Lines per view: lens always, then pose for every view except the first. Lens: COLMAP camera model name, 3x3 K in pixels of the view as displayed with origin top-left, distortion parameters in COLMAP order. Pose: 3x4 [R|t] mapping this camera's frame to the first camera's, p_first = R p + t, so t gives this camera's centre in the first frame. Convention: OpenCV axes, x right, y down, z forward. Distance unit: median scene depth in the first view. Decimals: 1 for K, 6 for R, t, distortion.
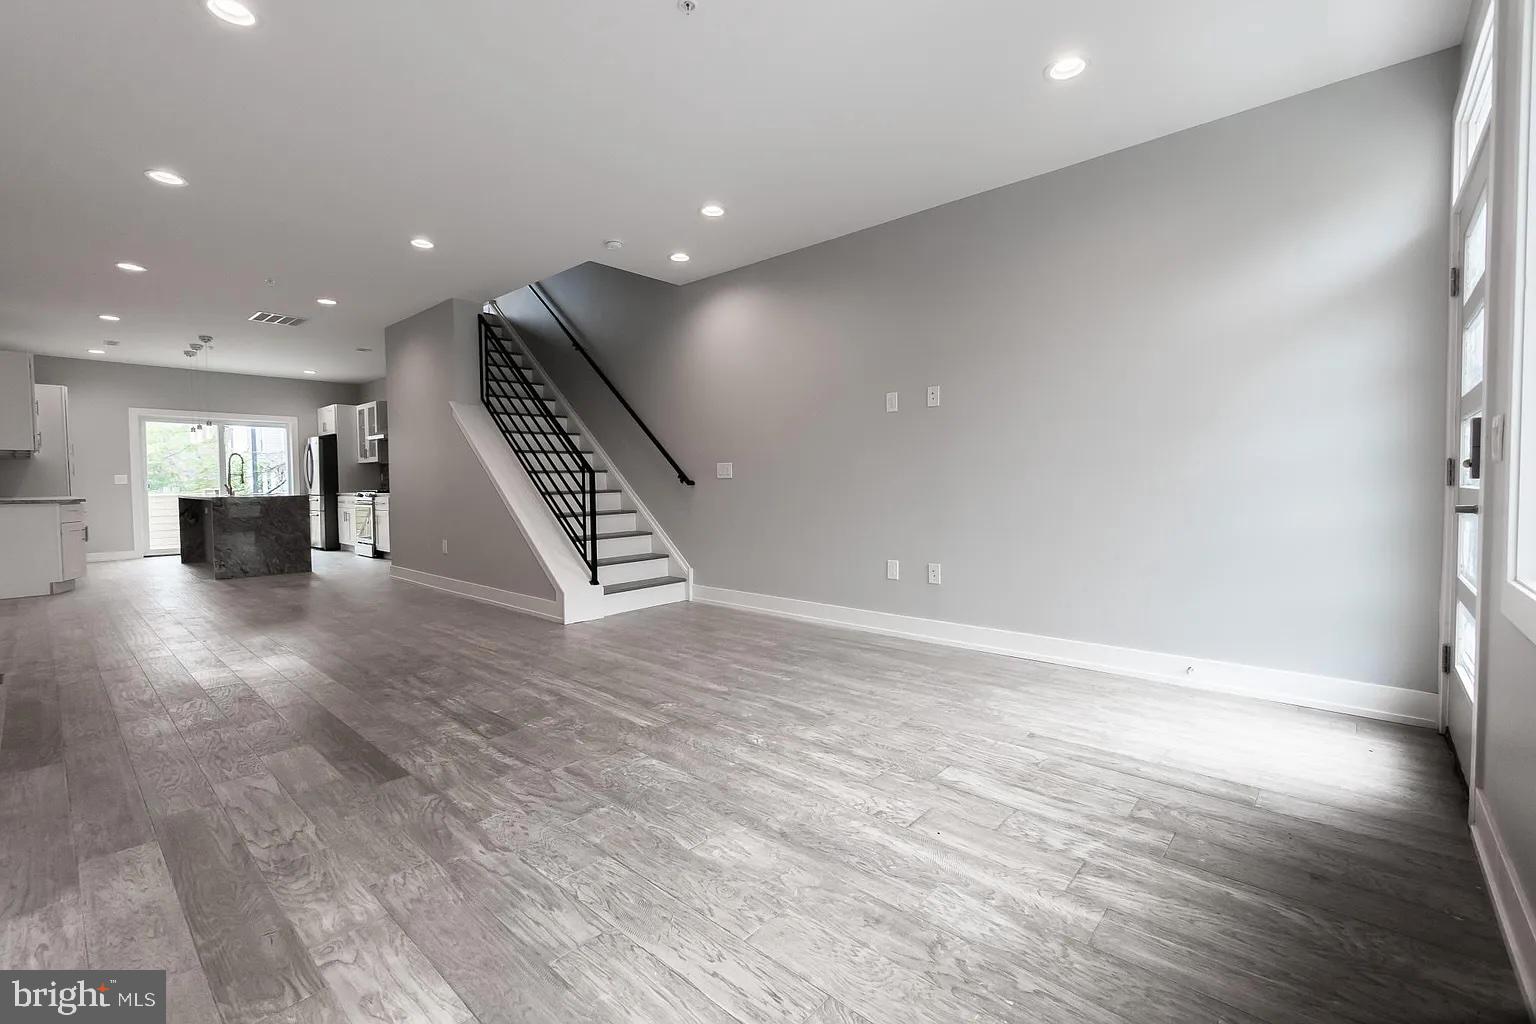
lens RADIAL K [[656.6, 0, 762.7], [0, 656.6, 504.4], [0, 0, 1]] dist [-0.001919, -0.000385]
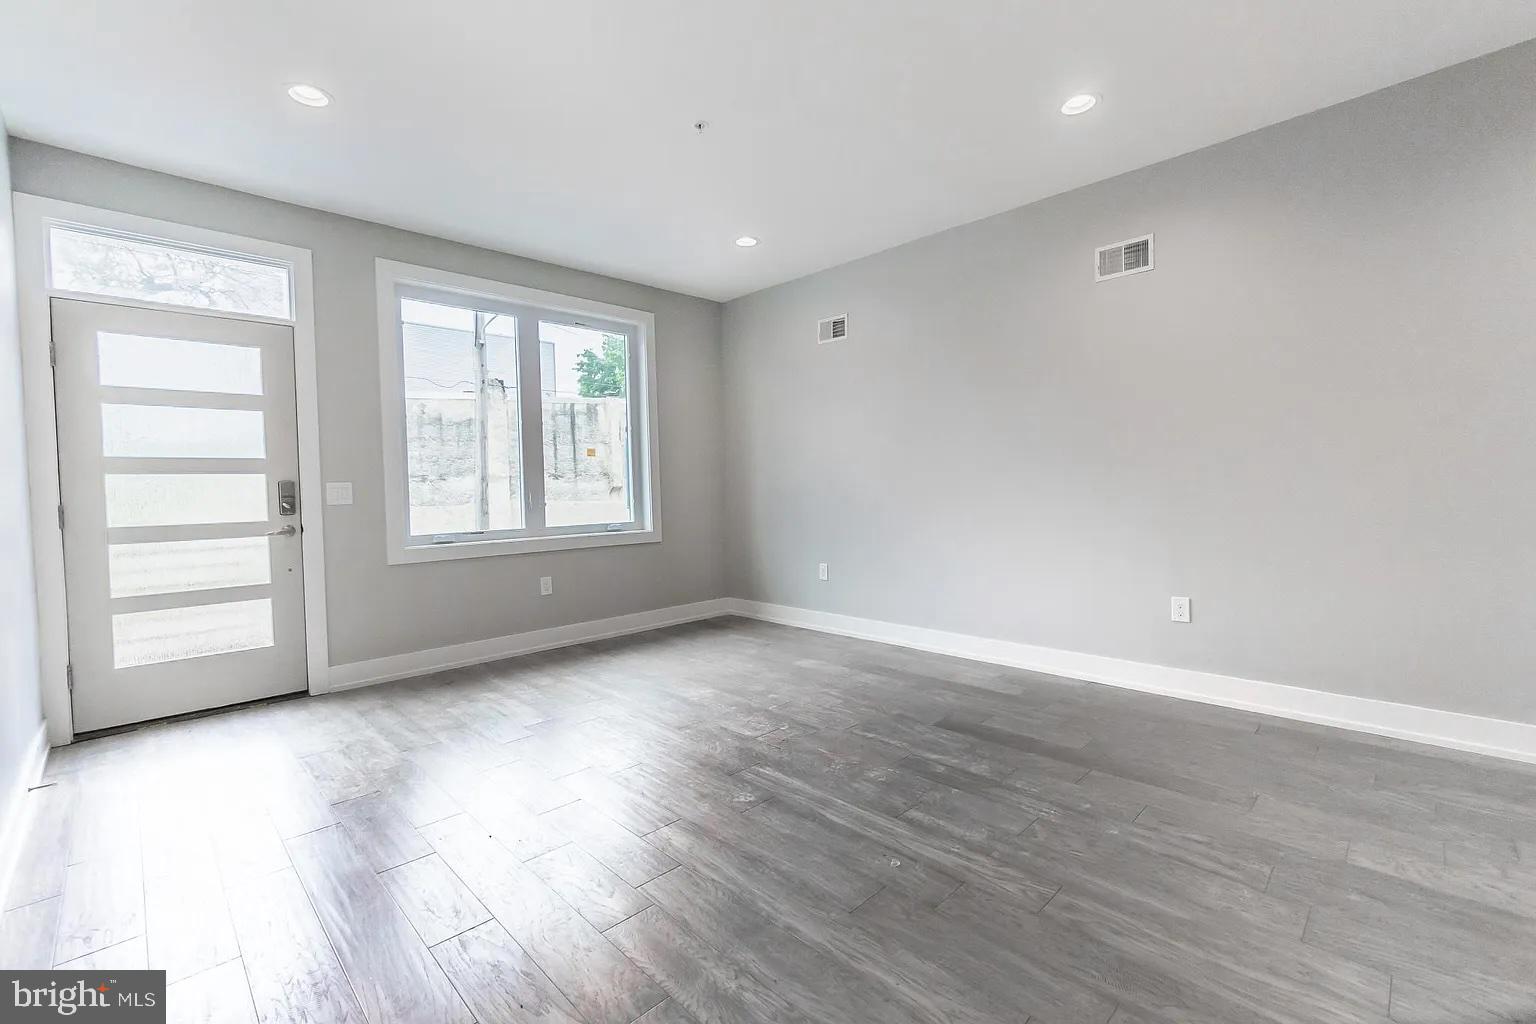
lens RADIAL K [[656.6, 0, 762.7], [0, 656.6, 504.4], [0, 0, 1]] dist [-0.001919, -0.000385]
pose [[-0.997604, 0.026801, 0.063776, -0.259682], [0.030620, 0.997748, 0.059681, -0.100970], [-0.062033, 0.061491, -0.996178, 2.024989]]
